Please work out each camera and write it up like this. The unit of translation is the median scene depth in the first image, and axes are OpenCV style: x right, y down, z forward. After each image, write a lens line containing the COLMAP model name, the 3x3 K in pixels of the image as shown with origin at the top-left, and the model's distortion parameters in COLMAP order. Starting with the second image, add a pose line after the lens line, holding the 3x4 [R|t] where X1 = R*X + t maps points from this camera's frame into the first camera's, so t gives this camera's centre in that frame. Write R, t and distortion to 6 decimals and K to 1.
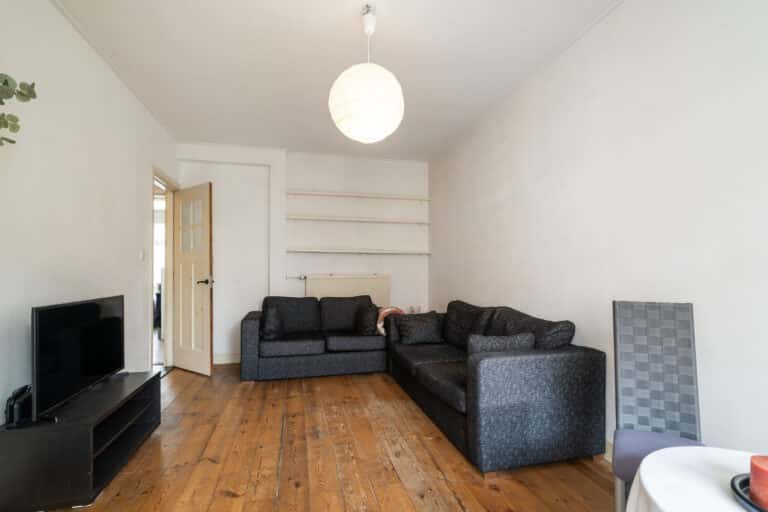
lens RADIAL K [[354.5, 0, 384.7], [0, 354.5, 262.4], [0, 0, 1]] dist [-0.005439, 0.001708]
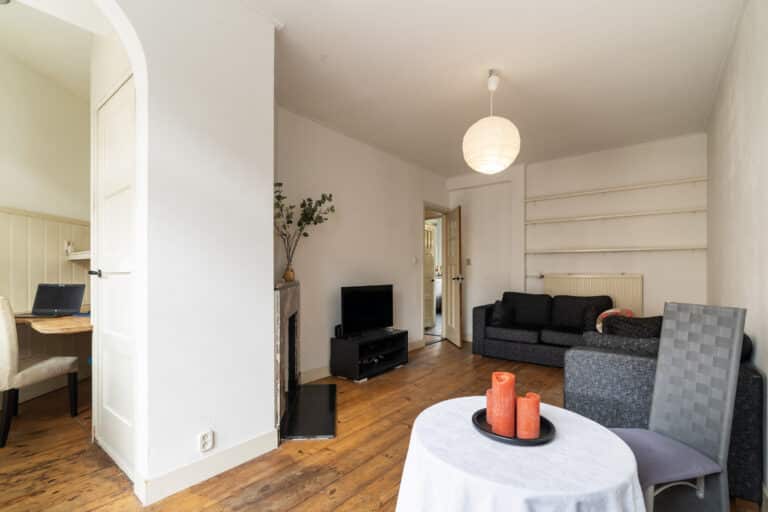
lens RADIAL K [[354.5, 0, 378.6], [0, 354.5, 261.7], [0, 0, 1]] dist [-0.005439, 0.001708]
pose [[0.606942, -0.021690, -0.794450, 0.427984], [0.021715, 0.999707, -0.010705, -0.002867], [0.794450, -0.010754, 0.607235, -0.083564]]
